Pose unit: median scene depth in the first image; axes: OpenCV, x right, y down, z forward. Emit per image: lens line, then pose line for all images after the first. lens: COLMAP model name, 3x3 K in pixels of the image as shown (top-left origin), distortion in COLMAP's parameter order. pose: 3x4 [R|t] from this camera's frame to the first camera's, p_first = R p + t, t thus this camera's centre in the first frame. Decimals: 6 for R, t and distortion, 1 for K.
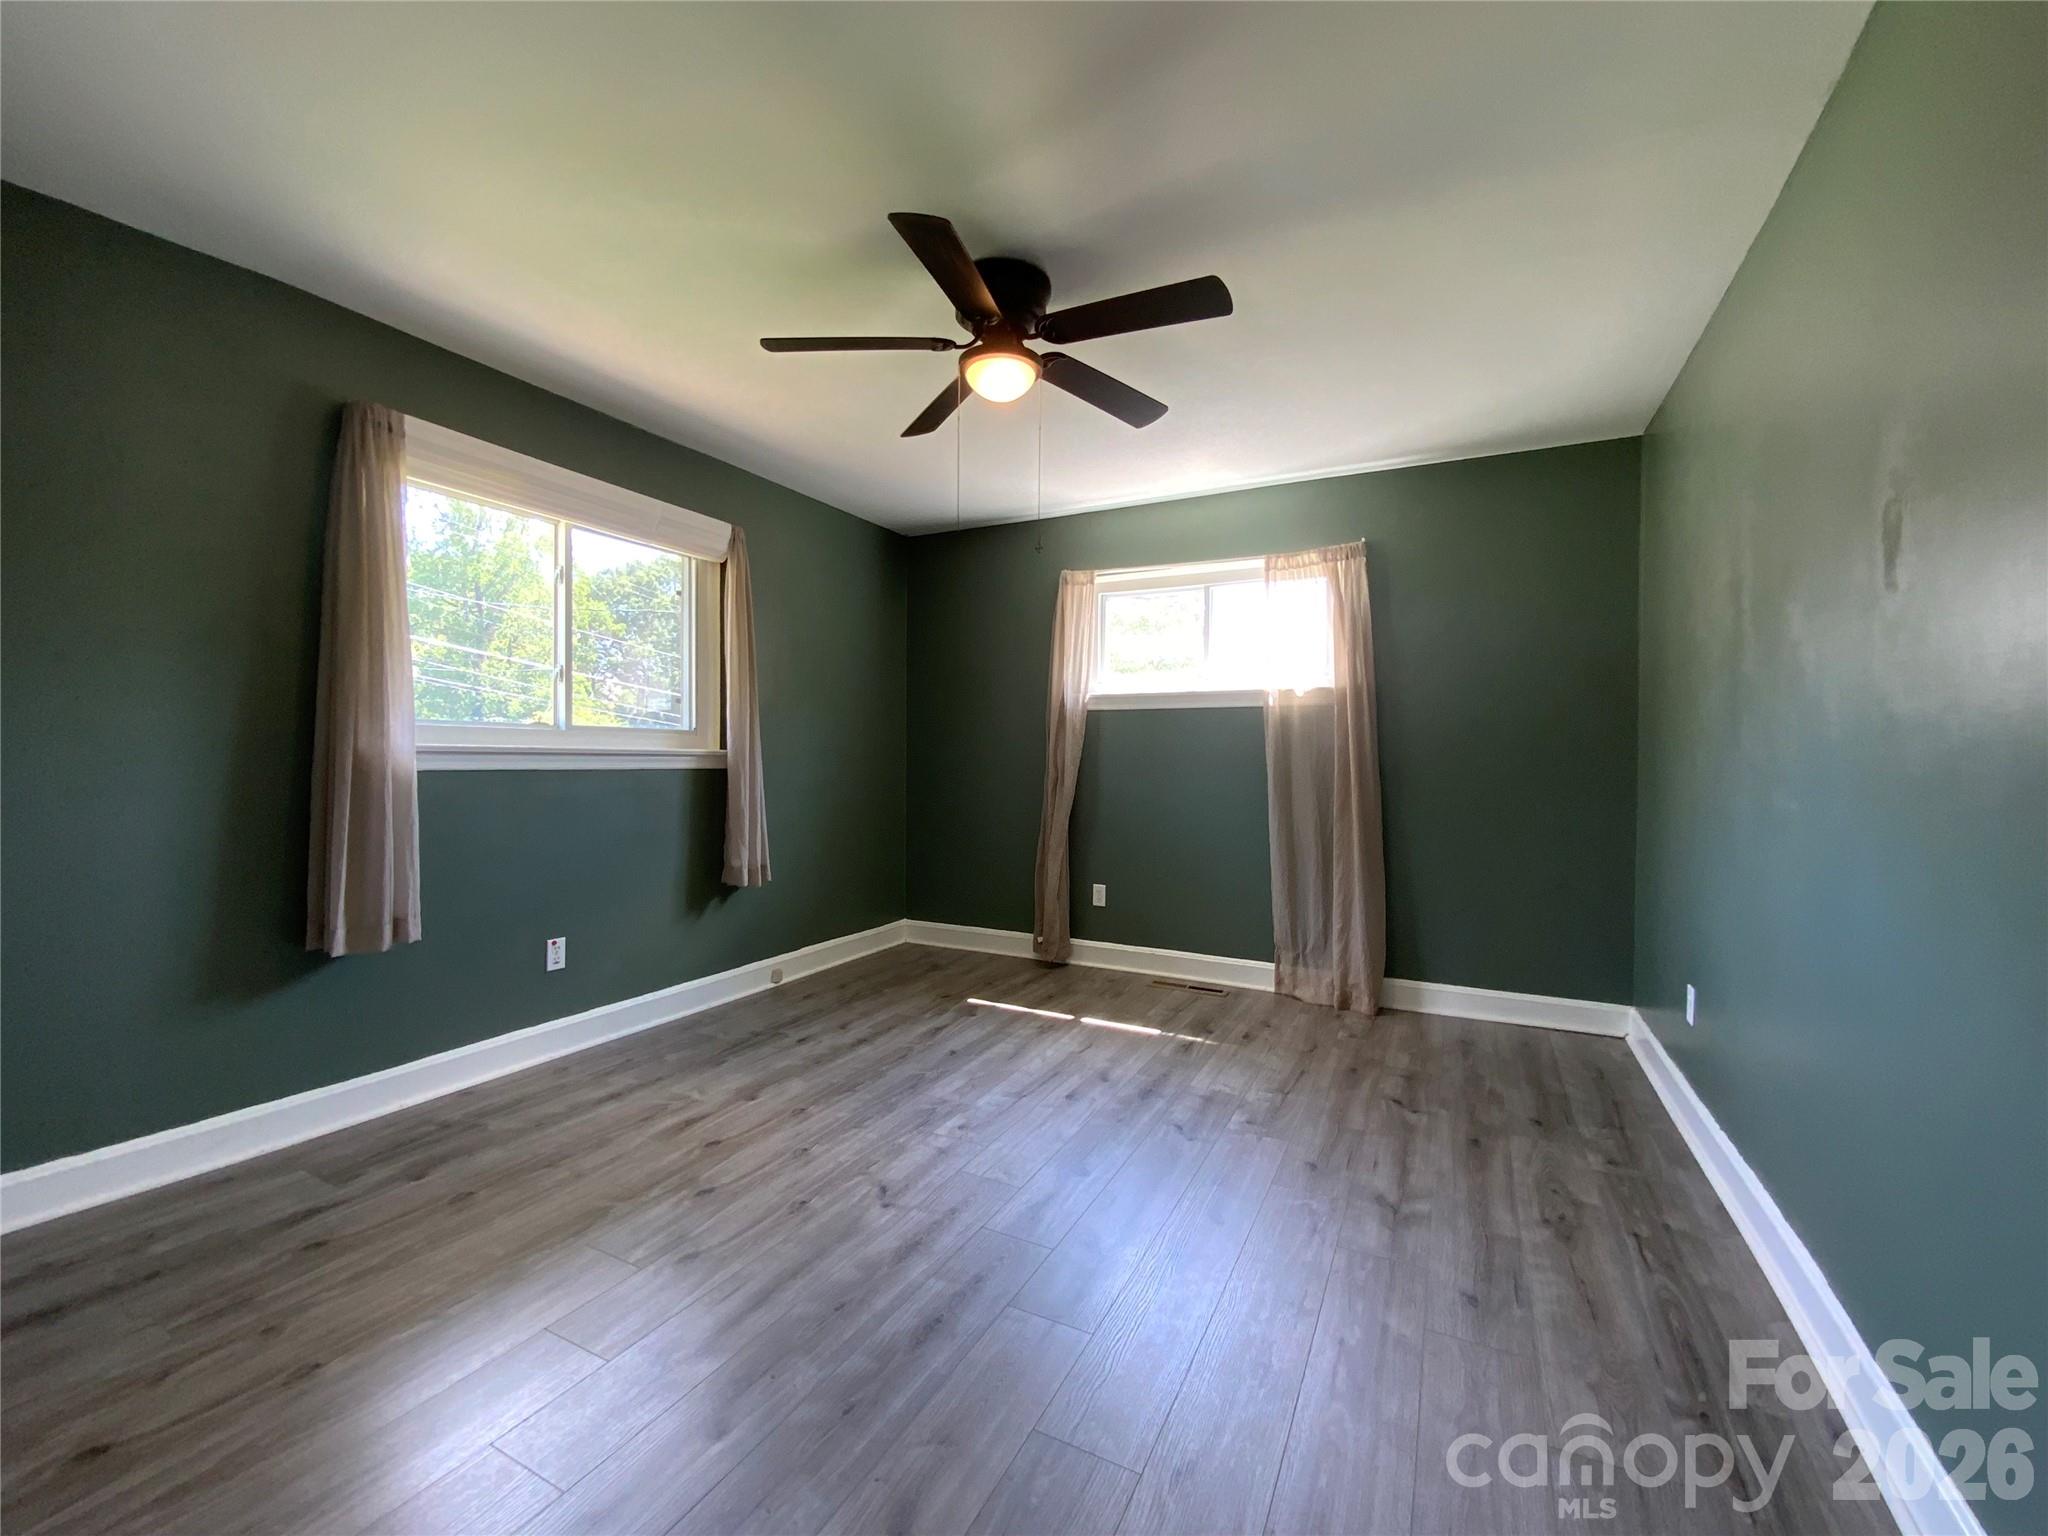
lens RADIAL K [[833.1, 0, 1035.4], [0, 833.1, 762.4], [0, 0, 1]] dist [0.000569, -0.001582]
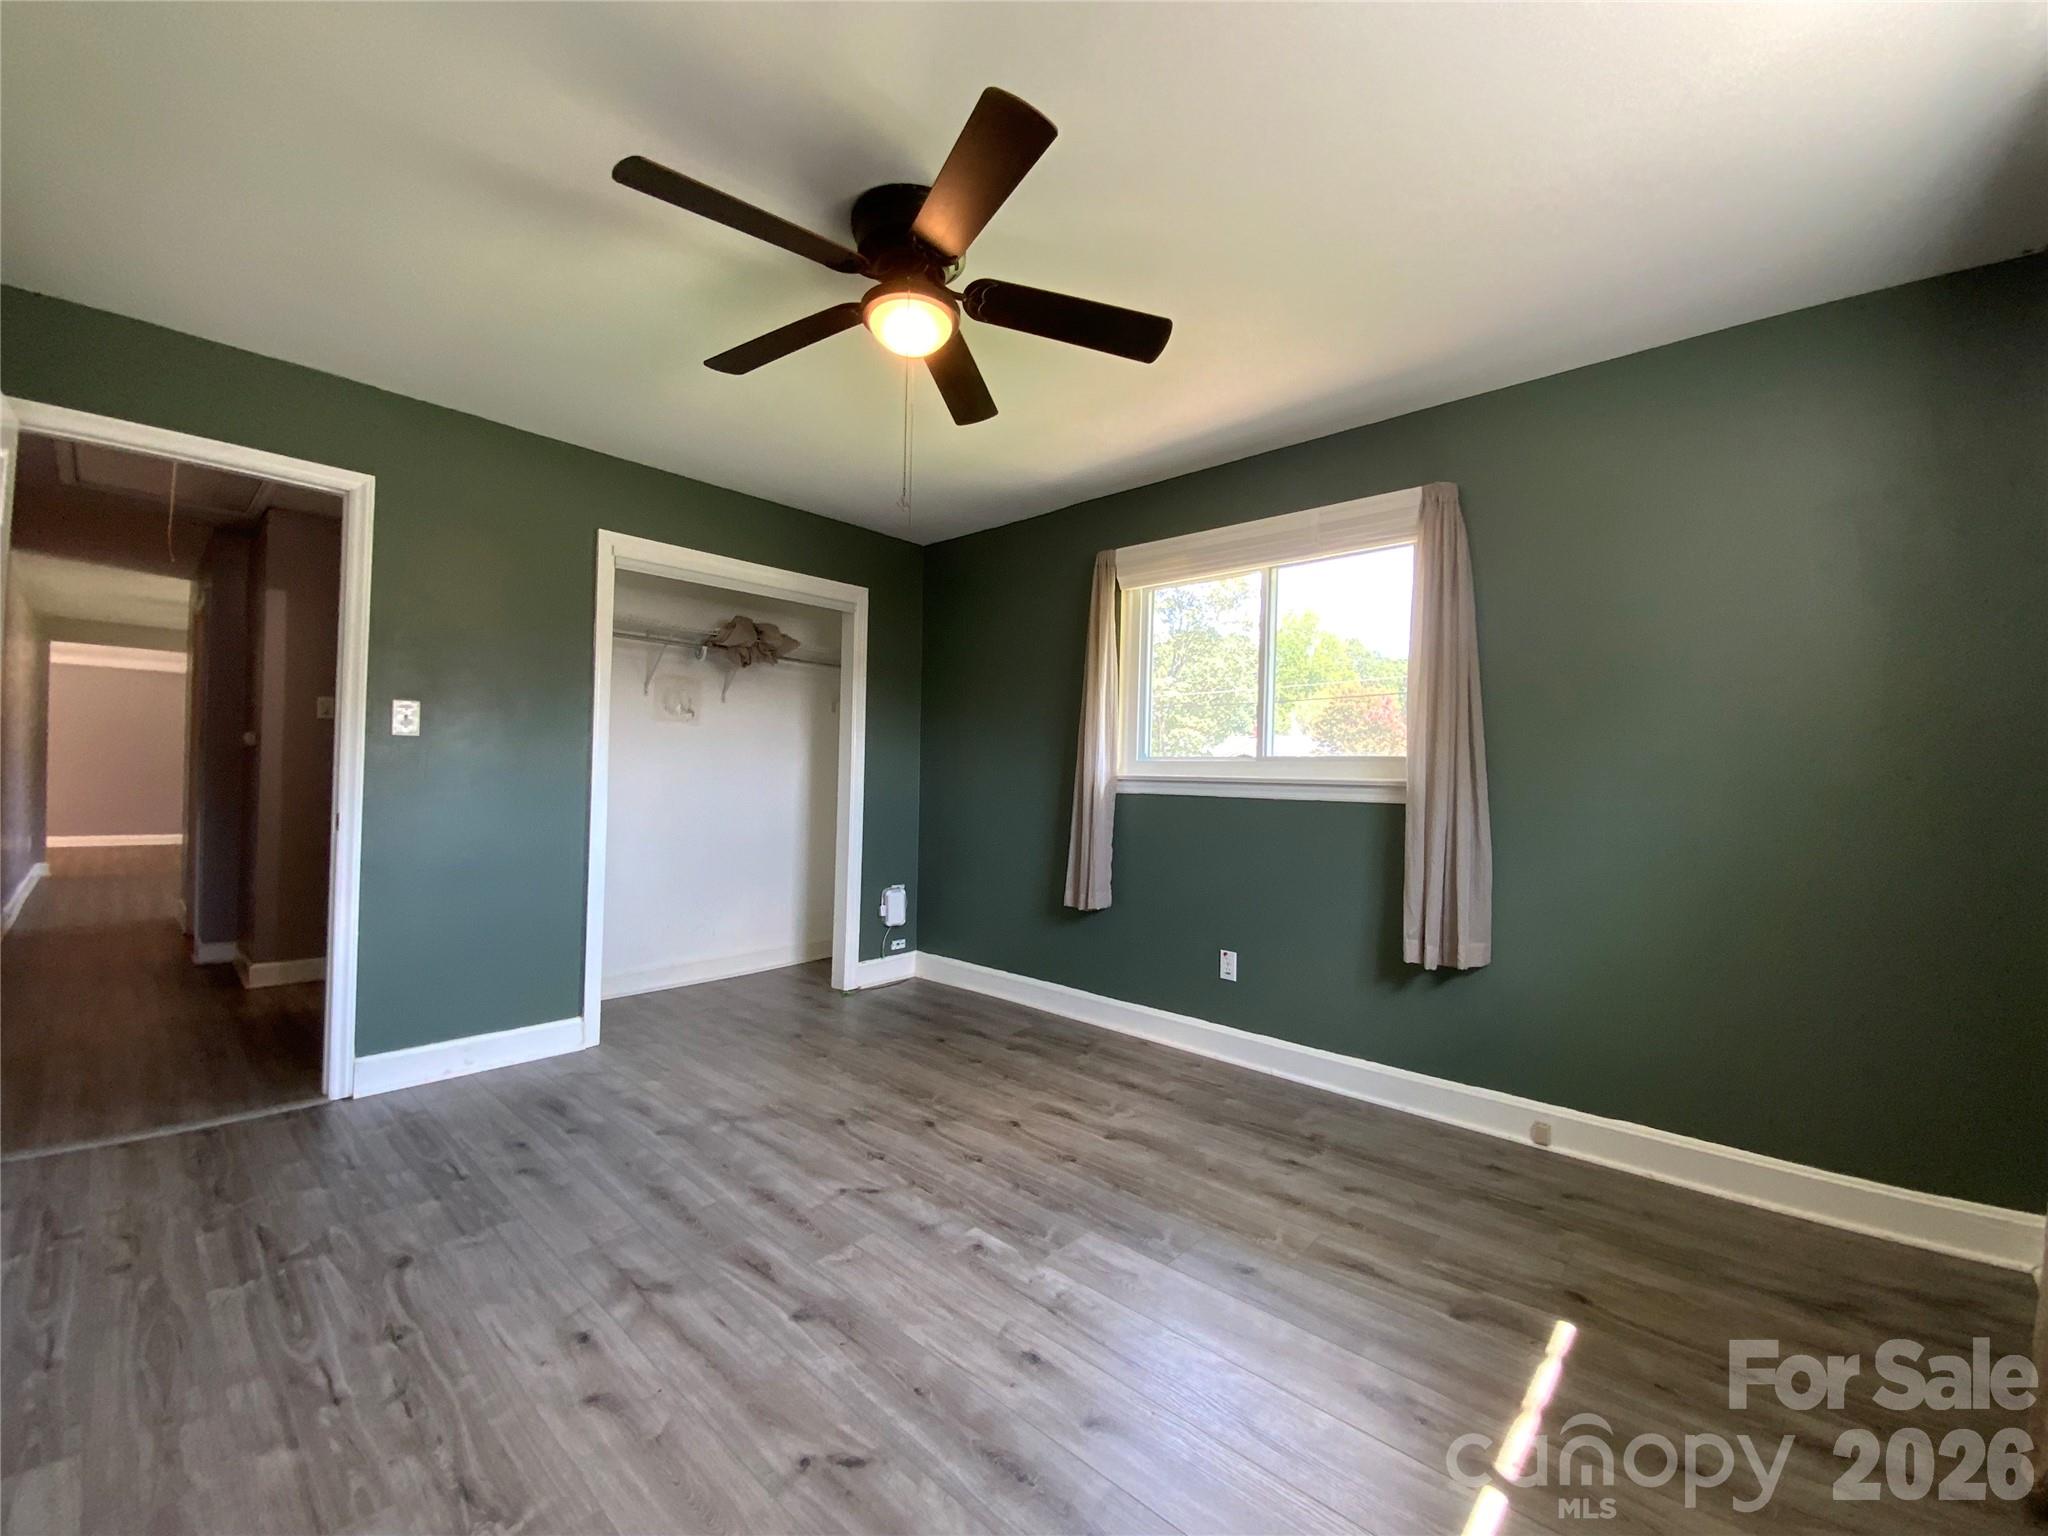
lens RADIAL K [[833.1, 0, 1022.6], [0, 833.1, 774.5], [0, 0, 1]] dist [0.000569, -0.001582]
pose [[-0.264045, -0.012292, -0.964432, 0.611488], [-0.031522, 0.999495, -0.004109, -0.008661], [0.963995, 0.029316, -0.264299, 1.129020]]
